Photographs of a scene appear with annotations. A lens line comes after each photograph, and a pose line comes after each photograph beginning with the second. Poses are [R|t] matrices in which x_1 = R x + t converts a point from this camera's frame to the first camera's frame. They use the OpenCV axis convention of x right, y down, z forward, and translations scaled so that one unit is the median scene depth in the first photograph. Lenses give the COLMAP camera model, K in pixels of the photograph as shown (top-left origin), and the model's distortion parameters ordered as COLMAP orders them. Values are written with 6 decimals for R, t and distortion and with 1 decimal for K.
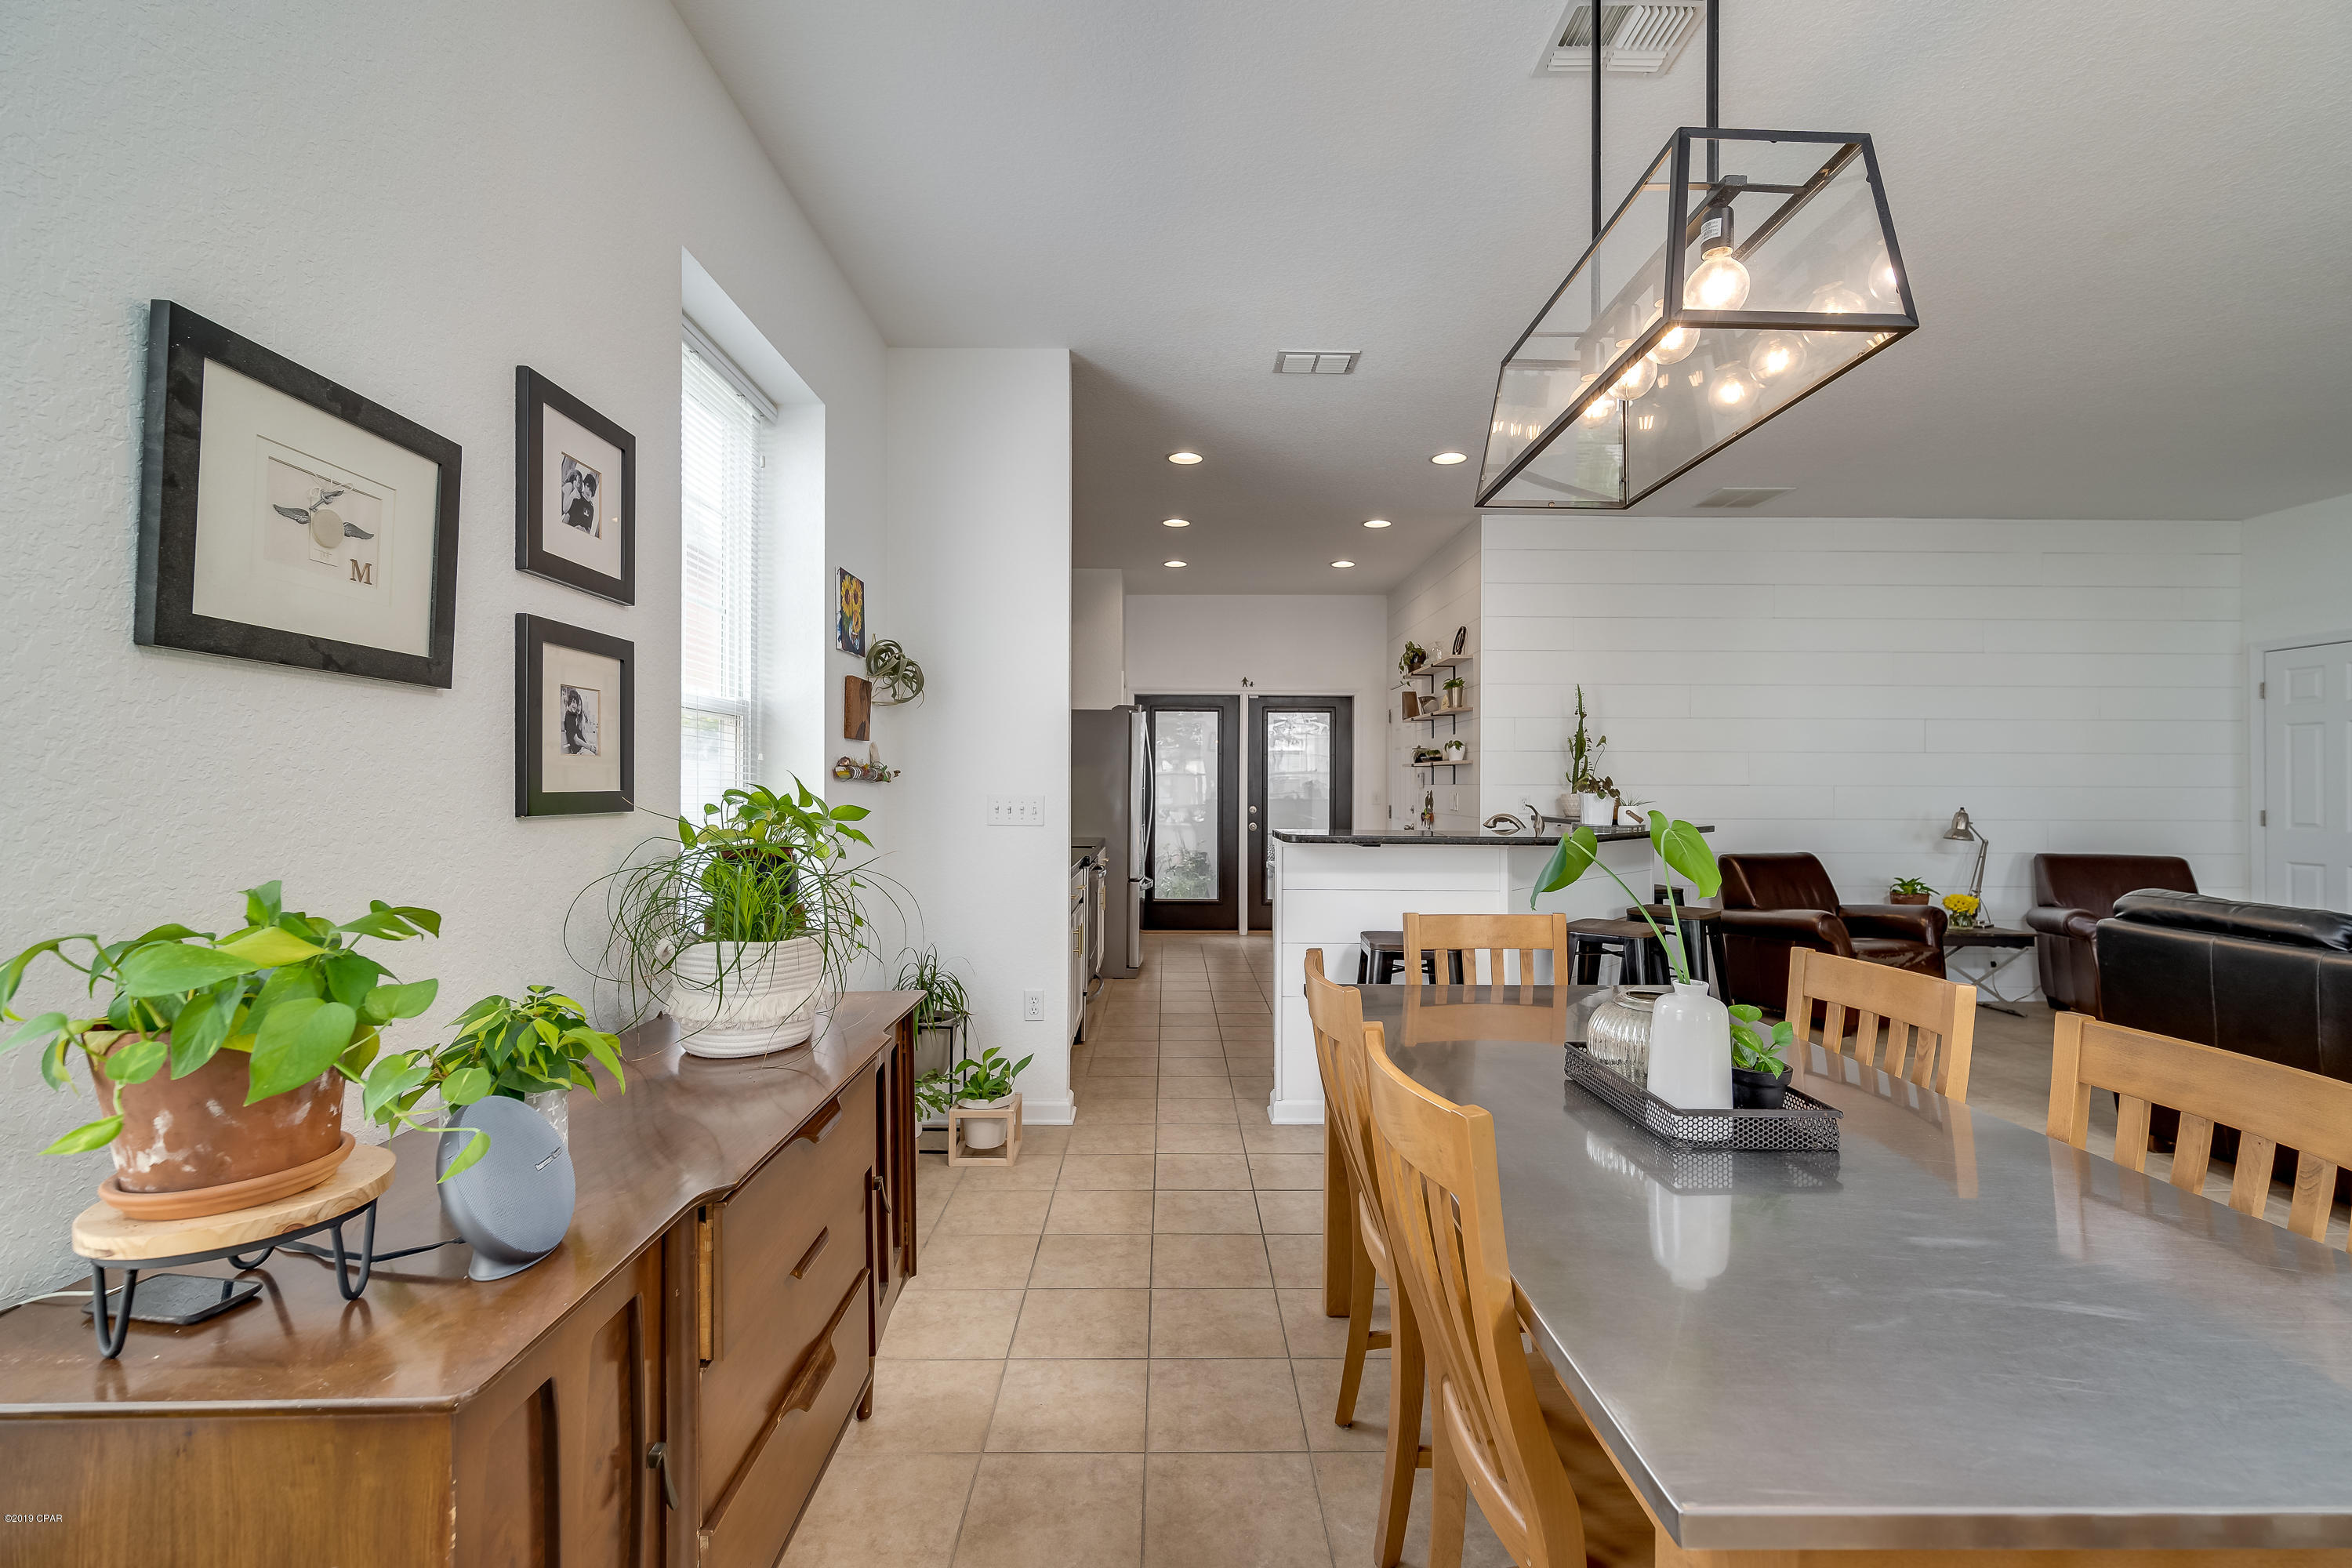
lens RADIAL K [[1019.0, 0, 1187.2], [0, 1019.0, 781.0], [0, 0, 1]] dist [0.003764, 0.001266]
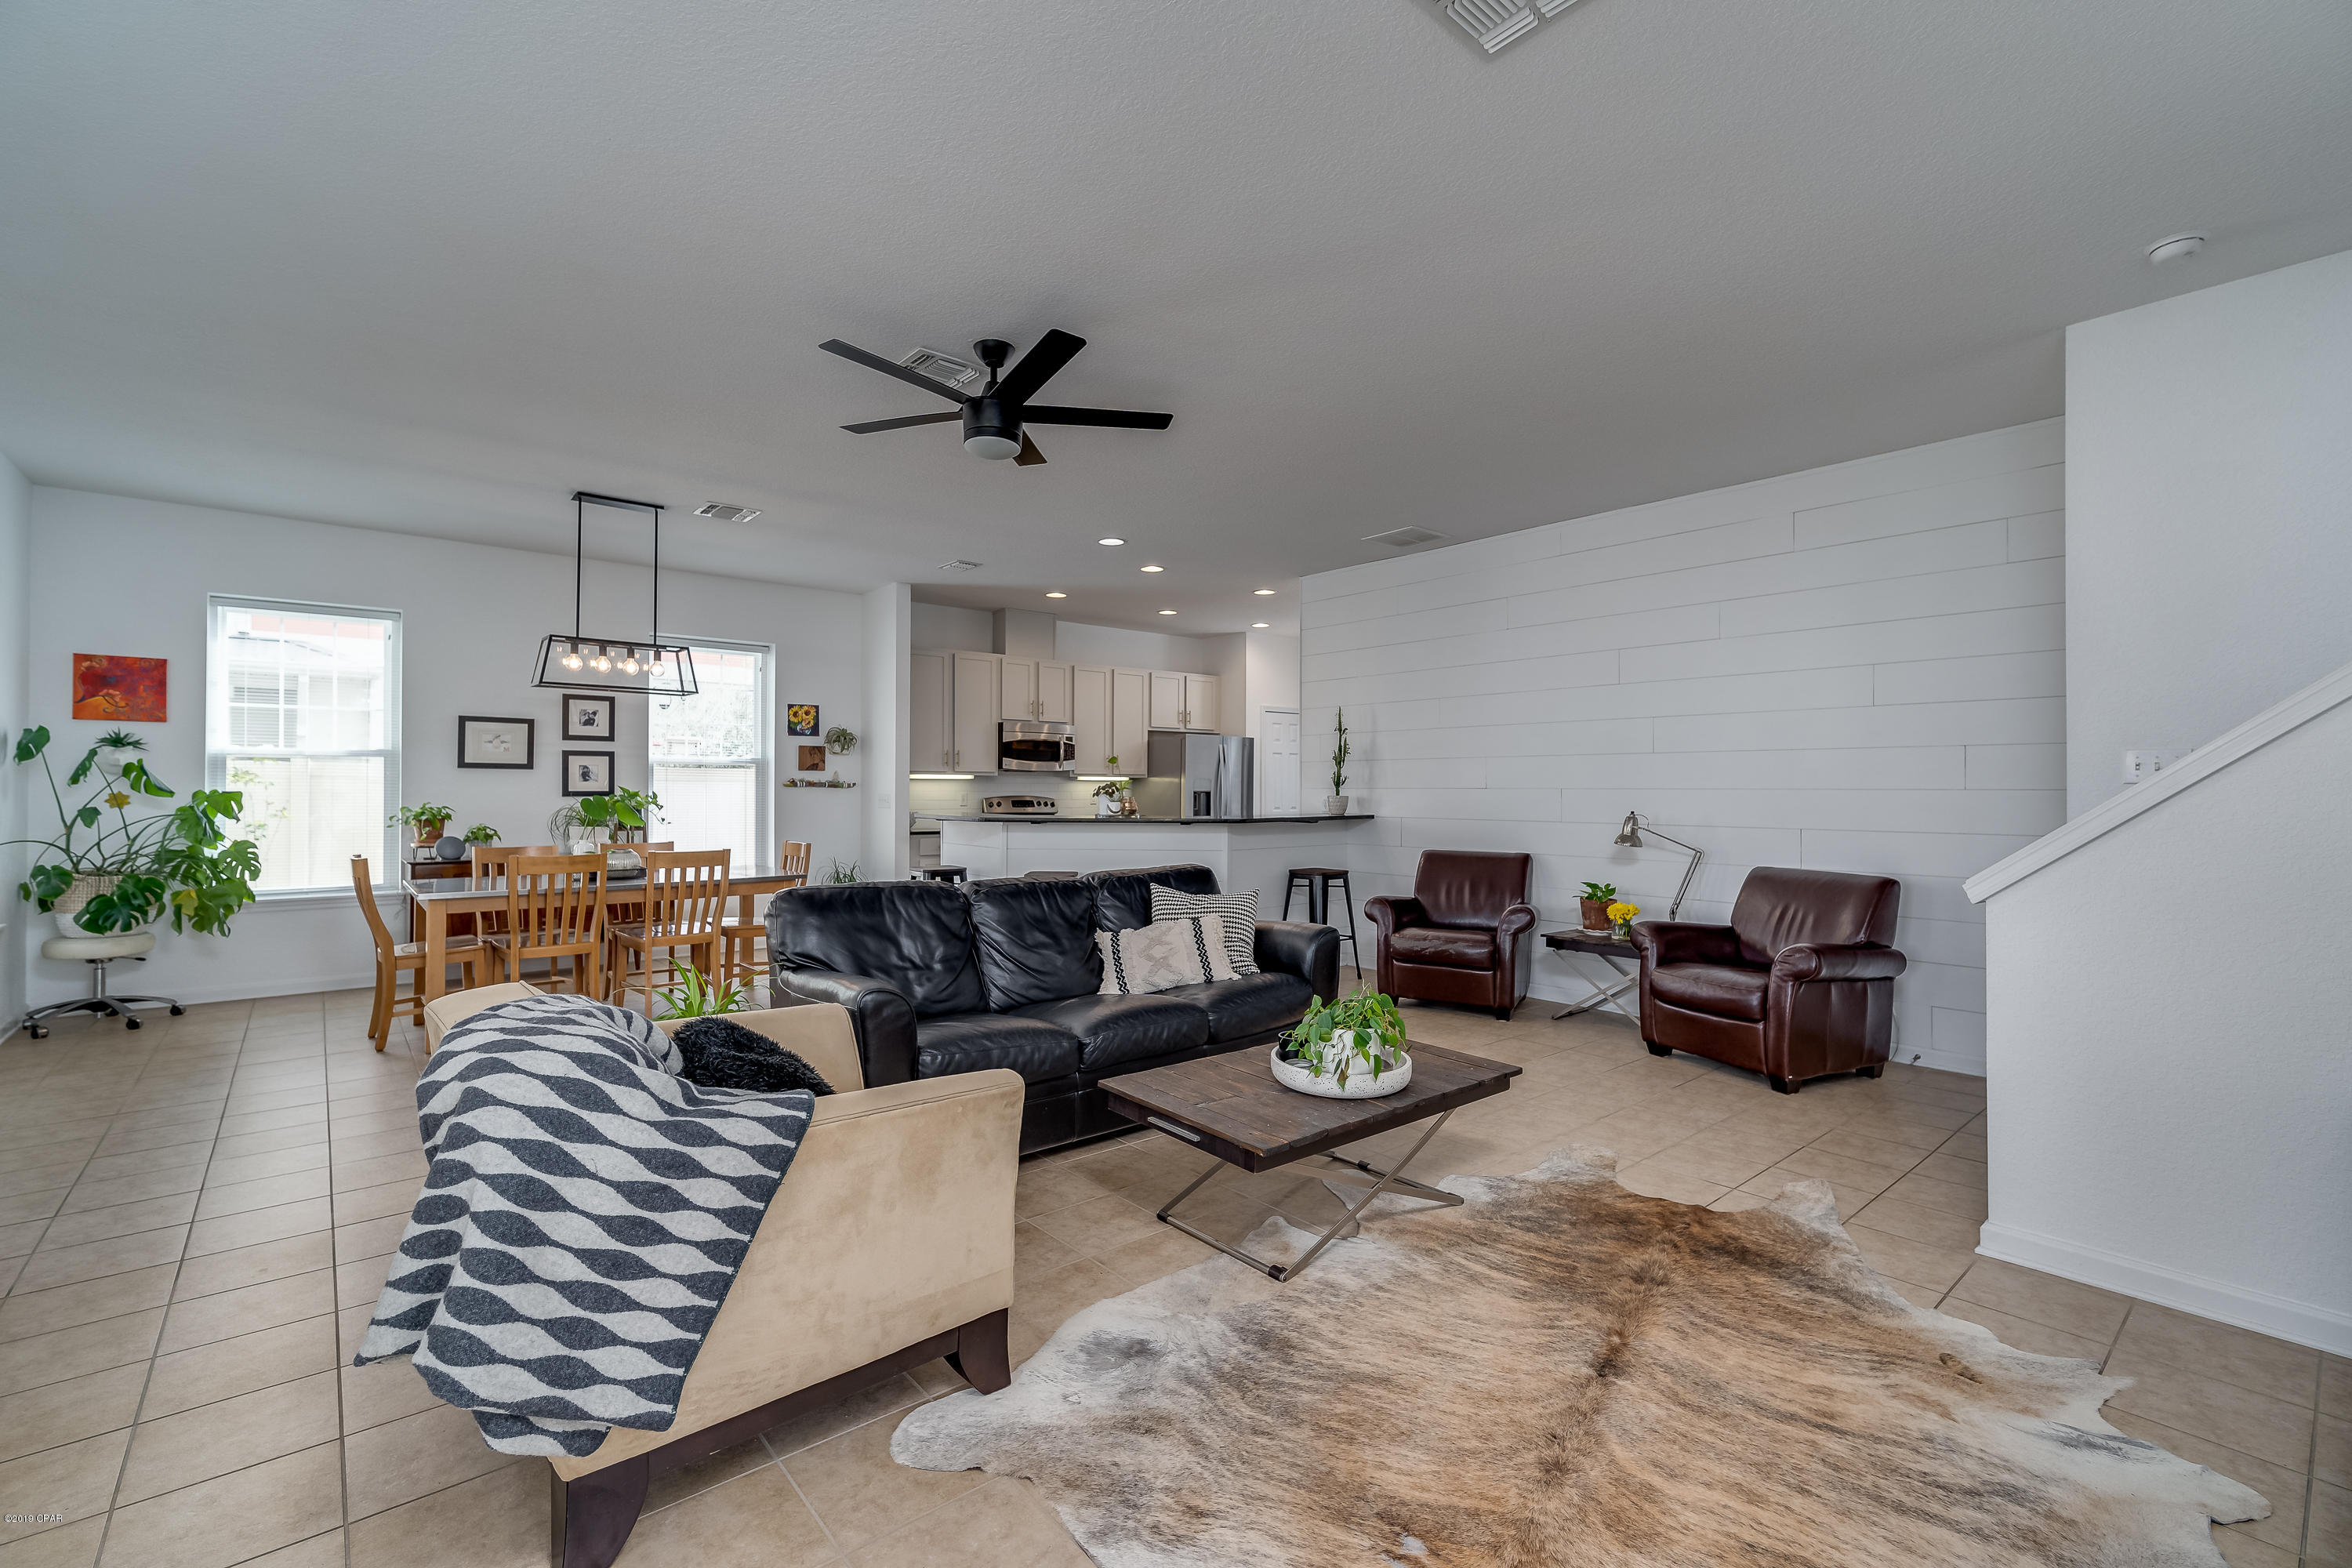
lens RADIAL K [[1019.0, 0, 1182.6], [0, 1019.0, 787.7], [0, 0, 1]] dist [0.003764, 0.001266]
pose [[0.636217, -0.003765, -0.771501, 0.826805], [0.004698, 0.999988, -0.001006, 0.002513], [0.771496, -0.002984, 0.636228, 0.050531]]
